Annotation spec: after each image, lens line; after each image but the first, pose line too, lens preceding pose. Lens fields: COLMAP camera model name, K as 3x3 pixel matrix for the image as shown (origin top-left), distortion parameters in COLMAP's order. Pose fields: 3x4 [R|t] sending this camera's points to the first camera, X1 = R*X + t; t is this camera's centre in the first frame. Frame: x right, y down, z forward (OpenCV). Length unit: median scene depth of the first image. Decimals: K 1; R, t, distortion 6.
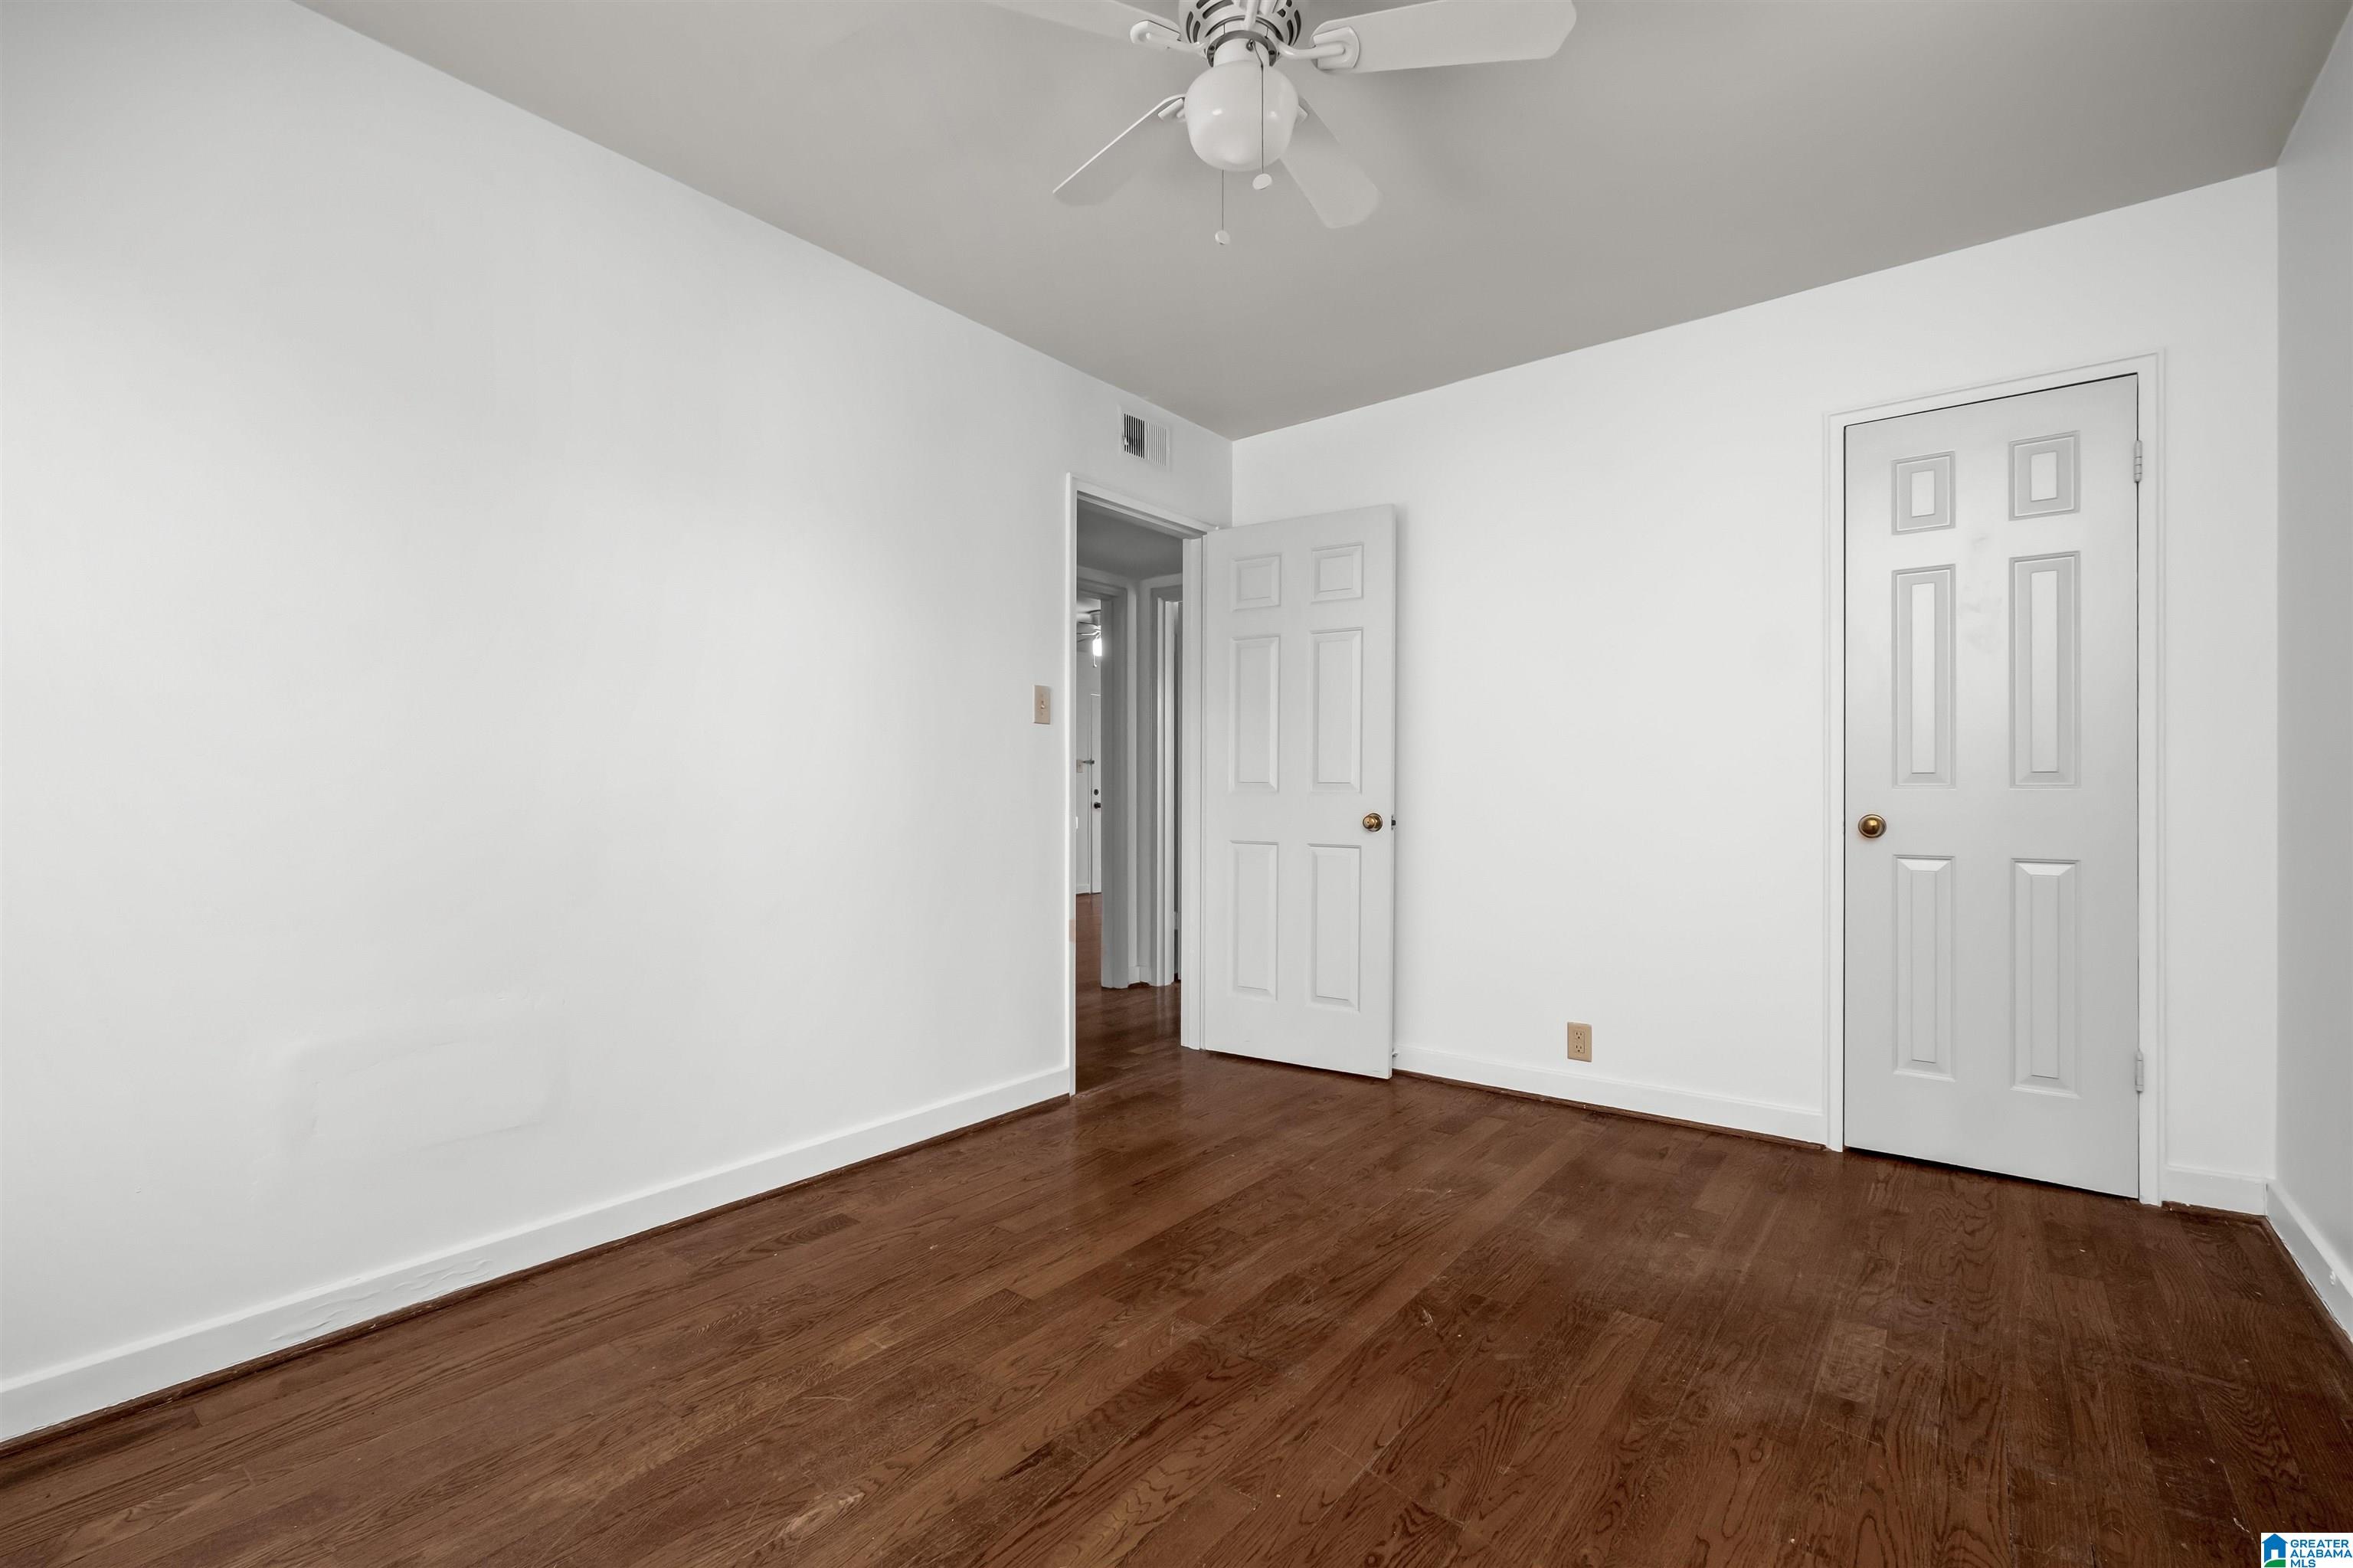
lens RADIAL K [[1041.1, 0, 1169.5], [0, 1041.1, 787.7], [0, 0, 1]] dist [-0.000624, -0.000548]
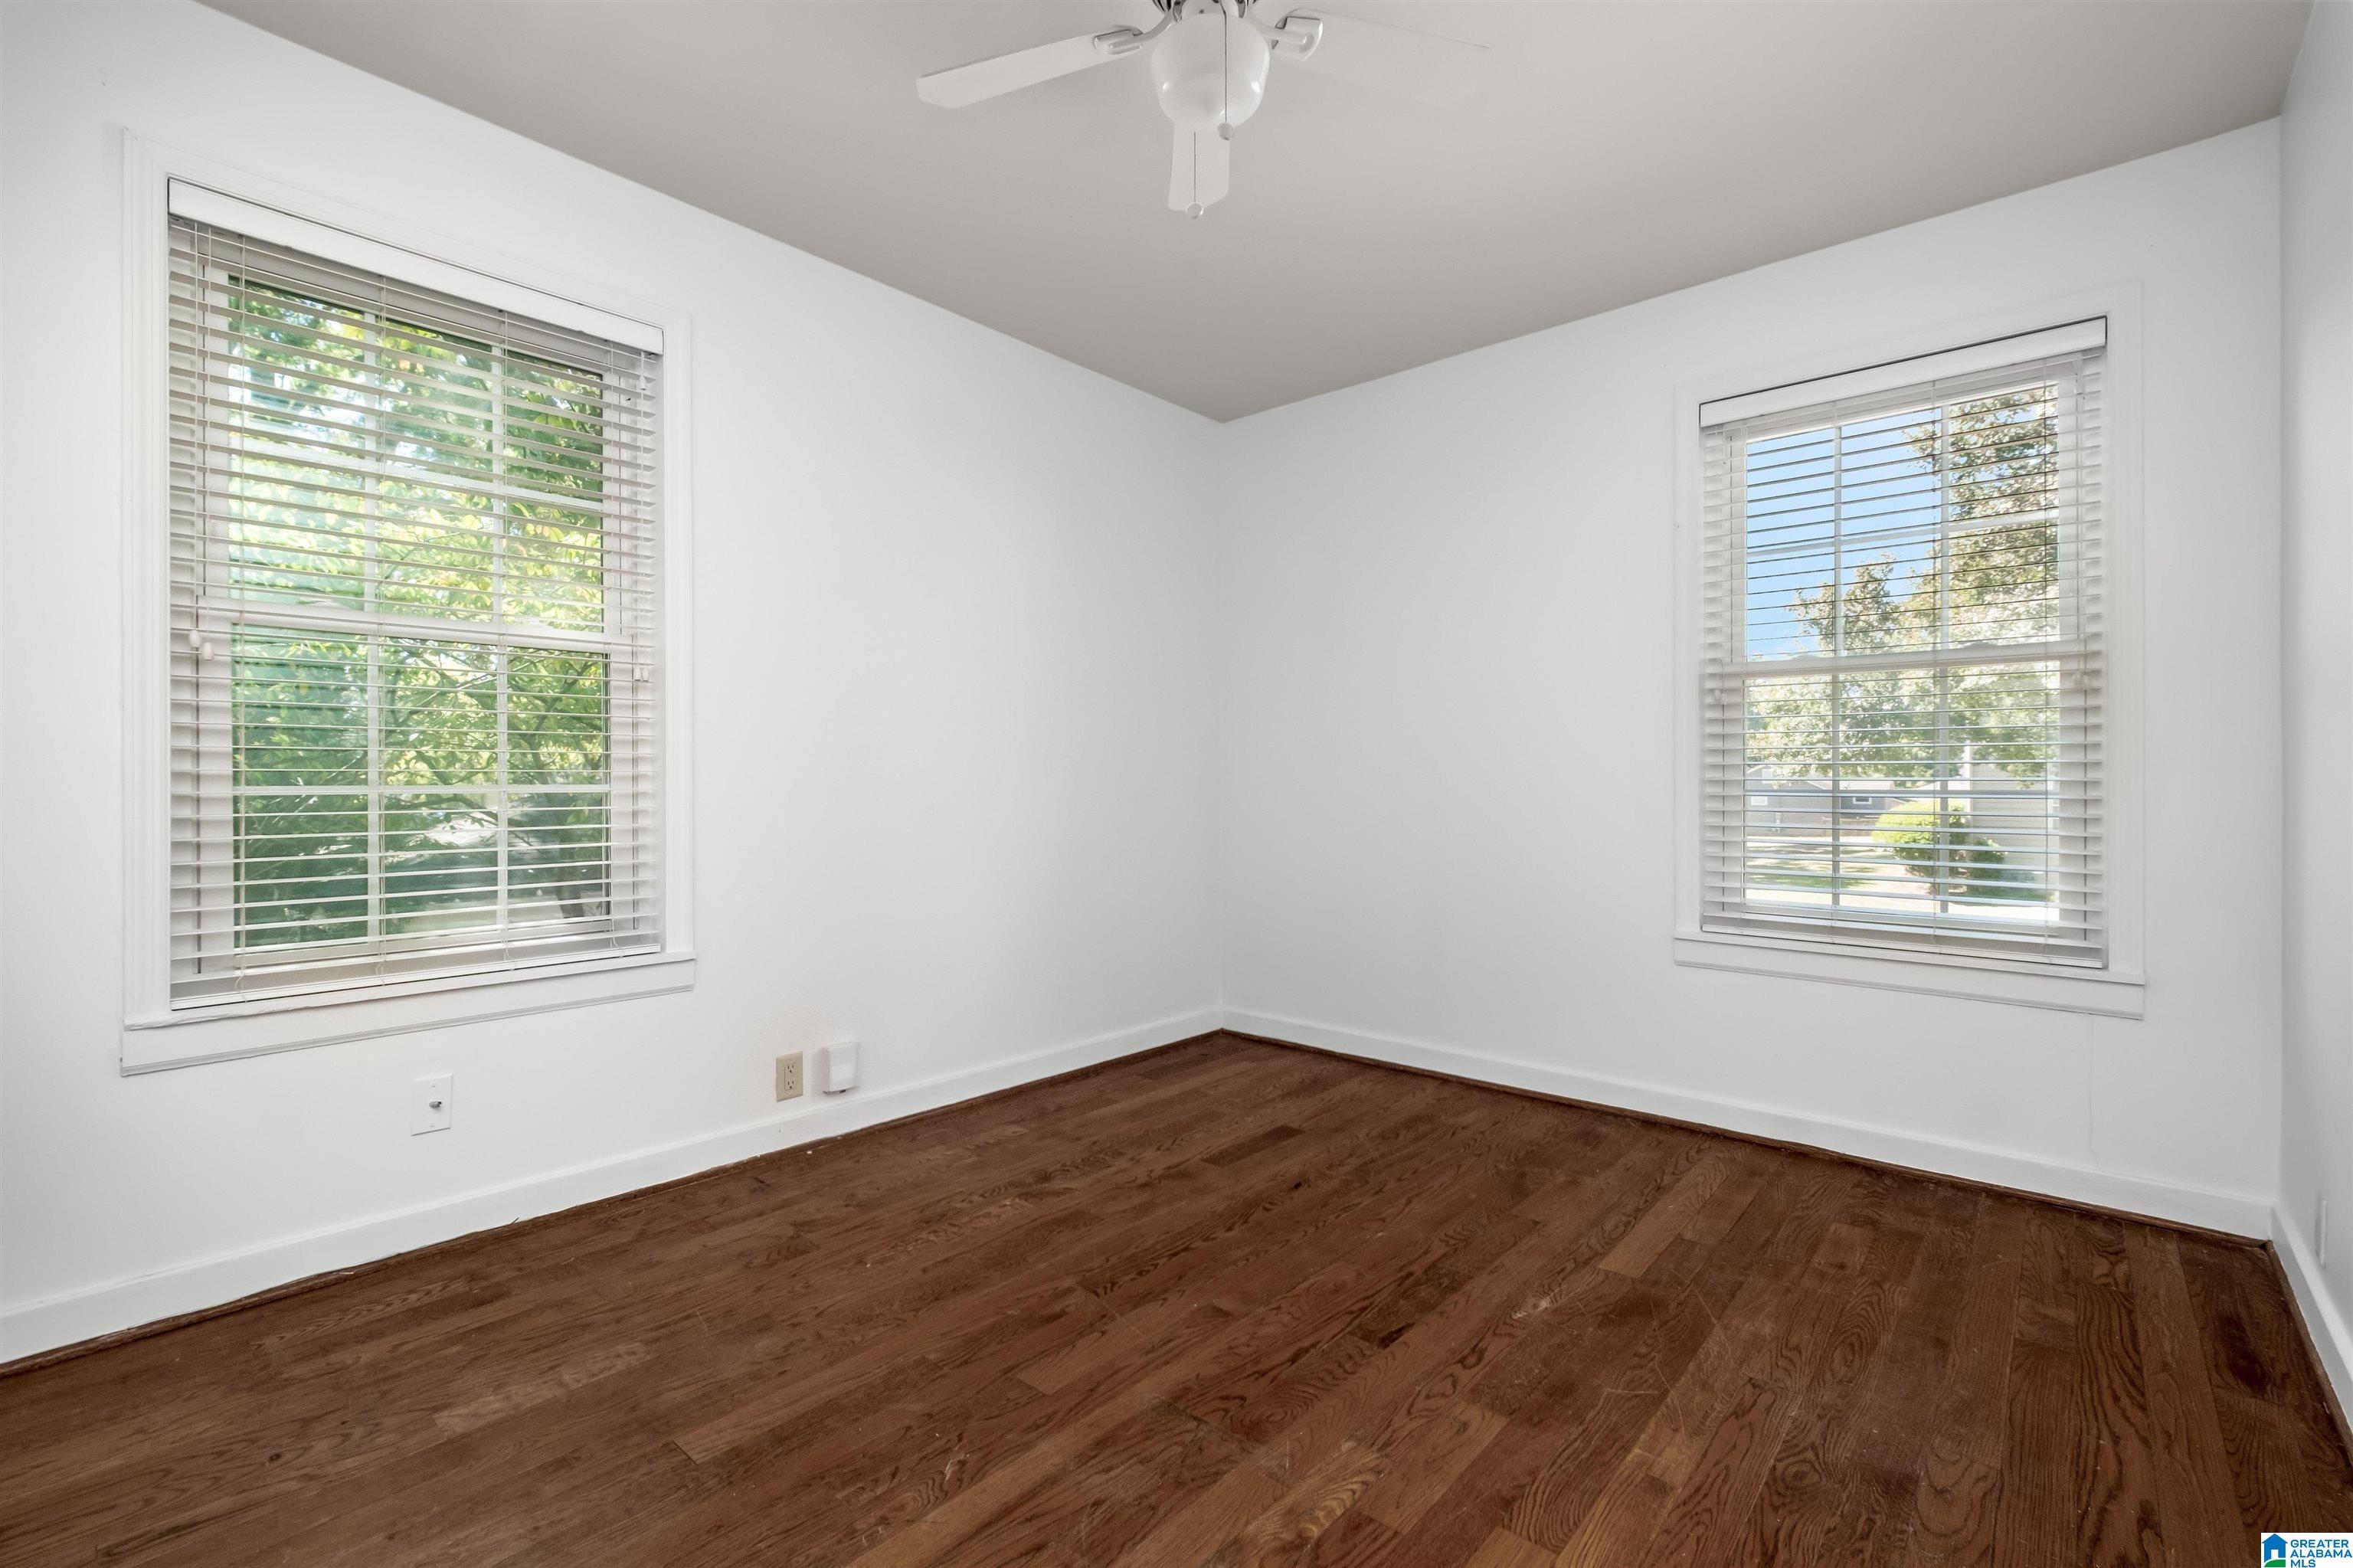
lens RADIAL K [[1041.1, 0, 1169.5], [0, 1041.1, 787.7], [0, 0, 1]] dist [-0.000624, -0.000548]
pose [[-0.998201, -0.003097, 0.059872, 0.050697], [-0.003303, 0.999989, -0.003352, 0.015470], [-0.059861, -0.003543, -0.998200, 1.969060]]
